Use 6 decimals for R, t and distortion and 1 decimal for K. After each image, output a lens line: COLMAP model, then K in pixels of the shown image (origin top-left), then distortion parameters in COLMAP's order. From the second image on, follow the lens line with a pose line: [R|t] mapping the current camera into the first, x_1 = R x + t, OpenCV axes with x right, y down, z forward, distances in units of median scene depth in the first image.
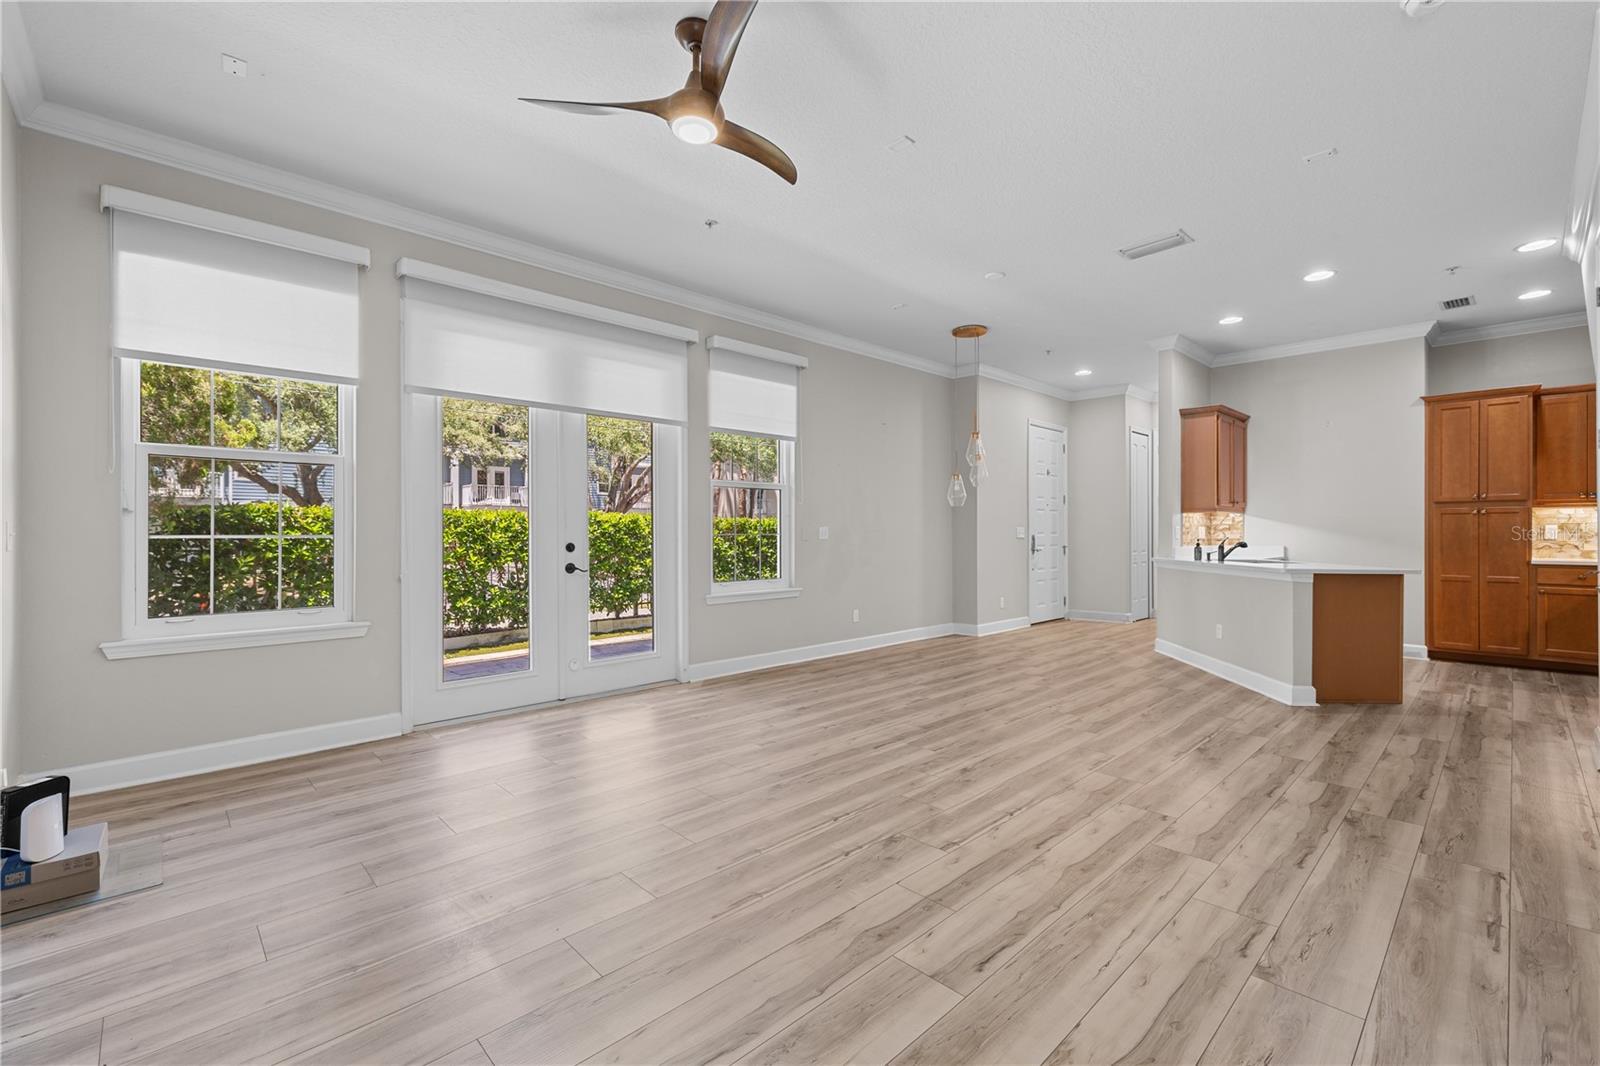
lens RADIAL K [[681.1, 0, 796.0], [0, 681.1, 530.6], [0, 0, 1]] dist [0.002306, 0.000554]
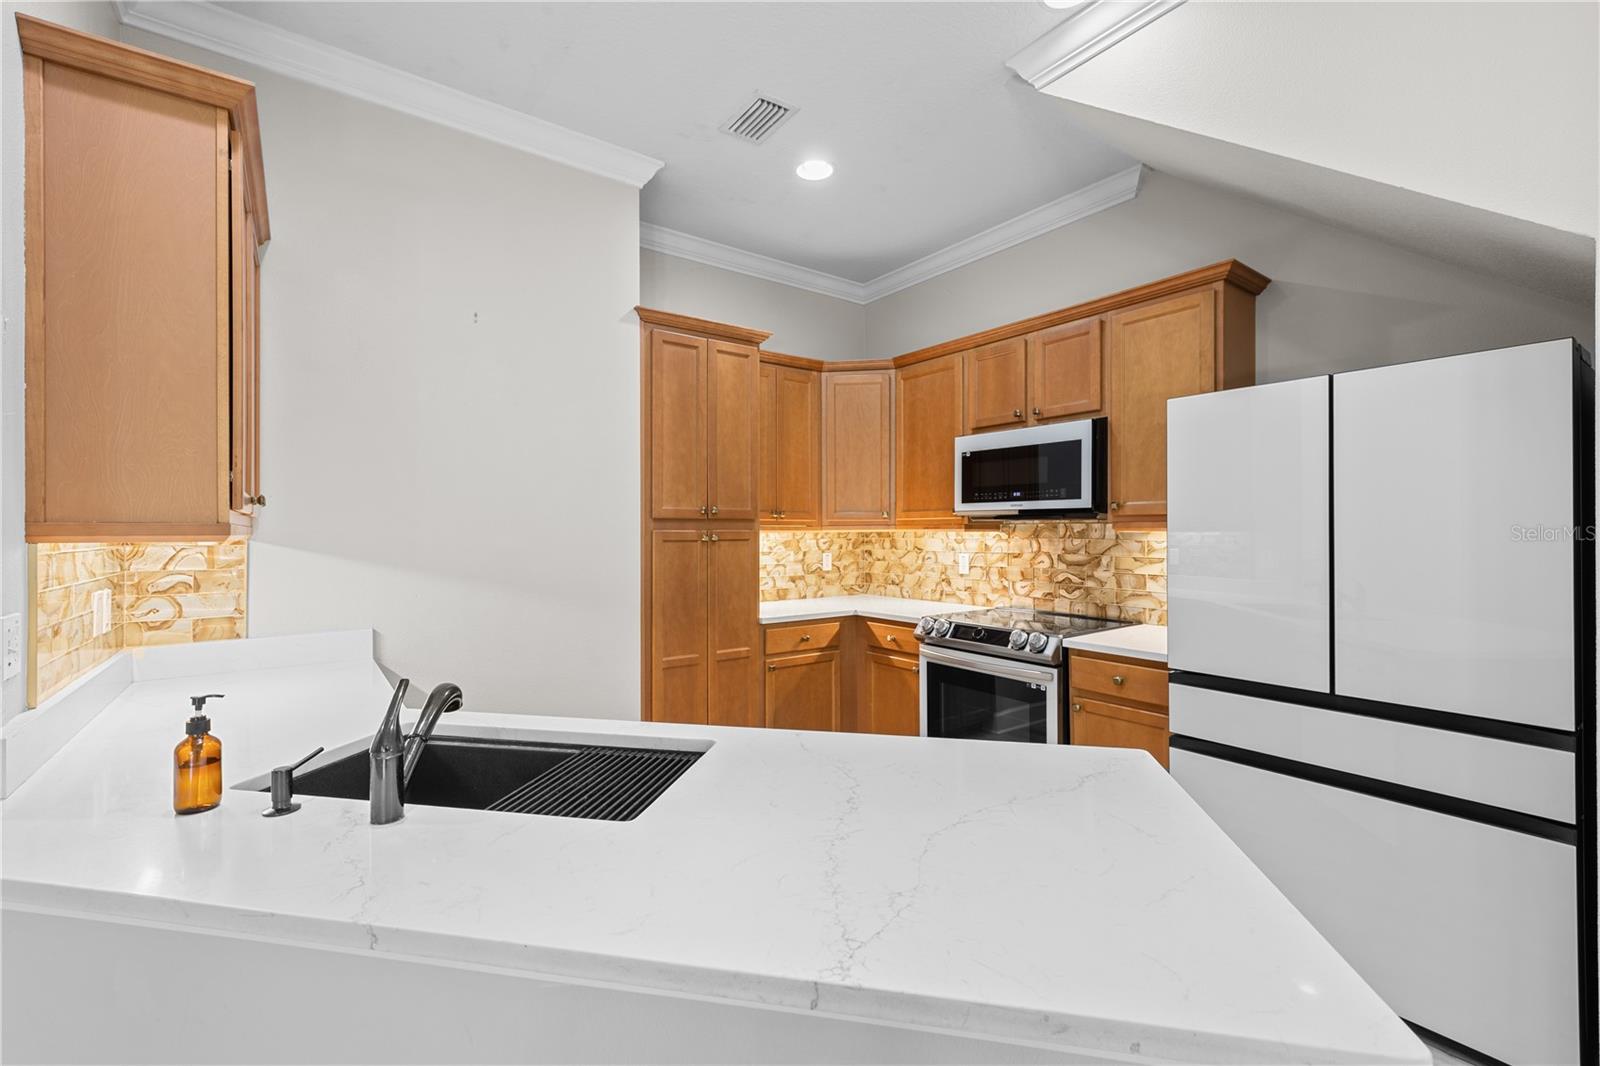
lens RADIAL K [[692.7, 0, 797.1], [0, 692.7, 529.7], [0, 0, 1]] dist [0.005099, 0.000095]
pose [[0.123100, 0.002745, 0.992390, 0.613582], [0.001197, 0.999995, -0.002915, -0.044803], [-0.992394, 0.001547, 0.123096, 1.180187]]
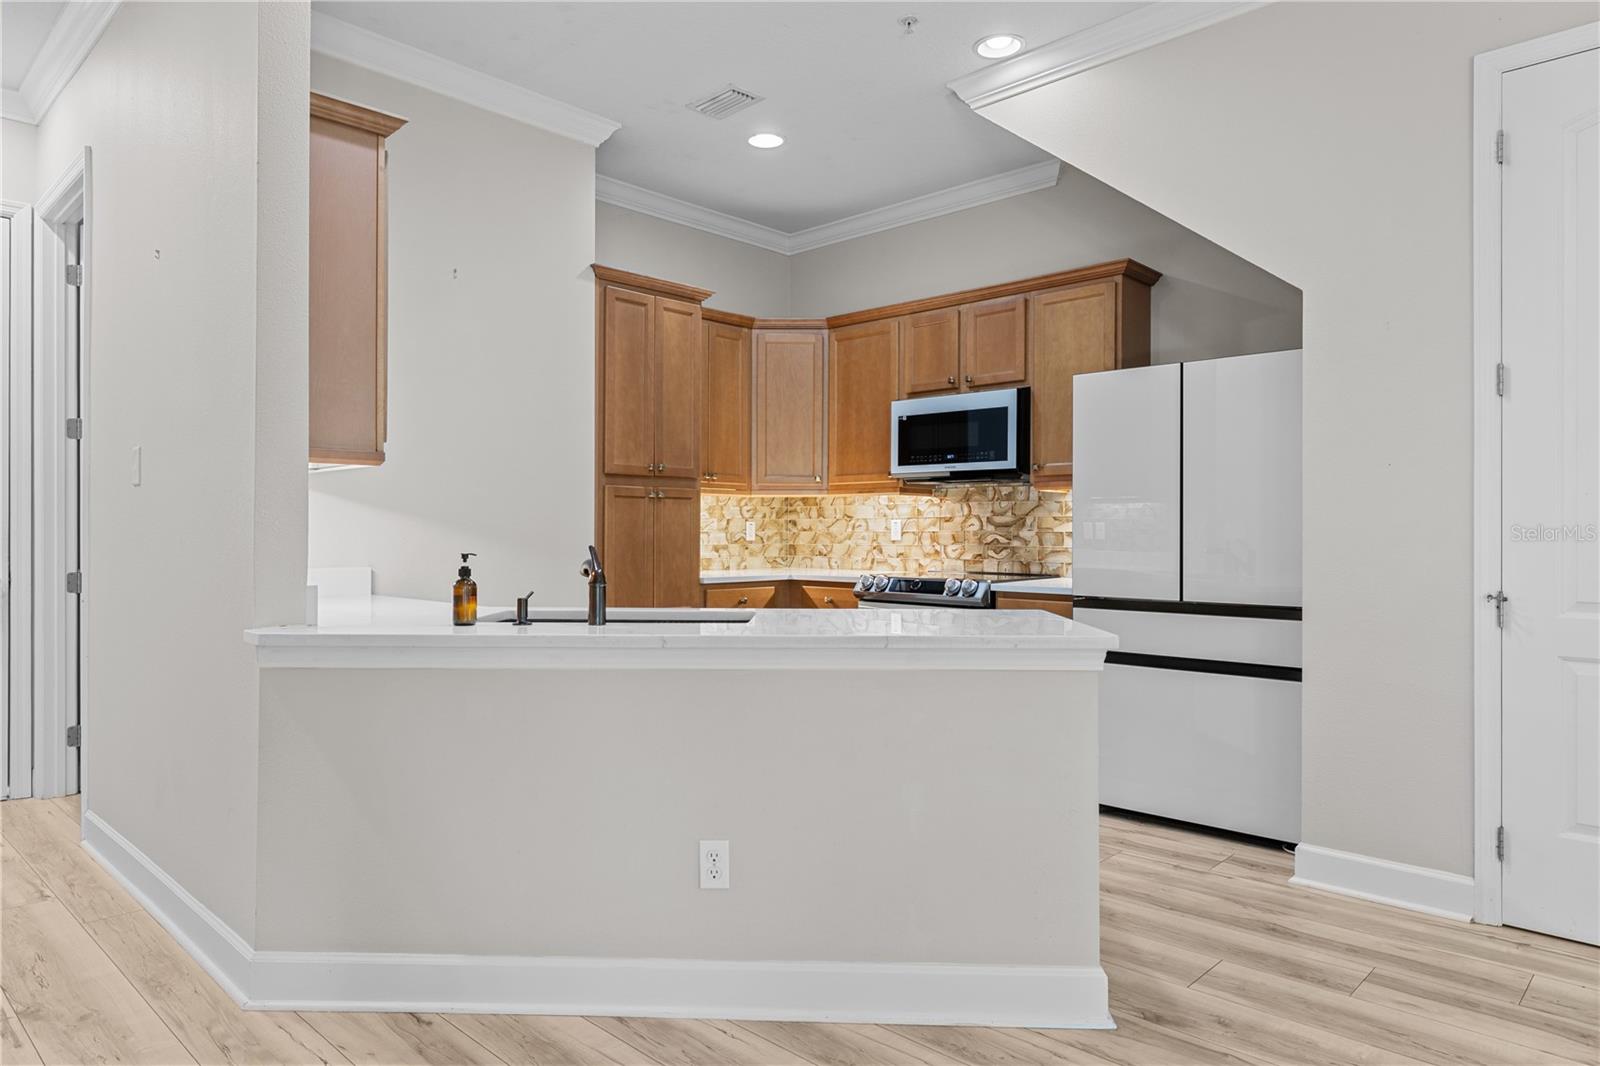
lens RADIAL K [[1003.6, 0, 793.3], [0, 1003.6, 533.1], [0, 0, 1]] dist [-0.000872, 0.000727]
pose [[-0.046465, 0.000715, 0.998920, 0.236048], [-0.004136, 0.999991, -0.000908, 0.005733], [-0.998911, -0.004174, -0.046461, 1.272048]]
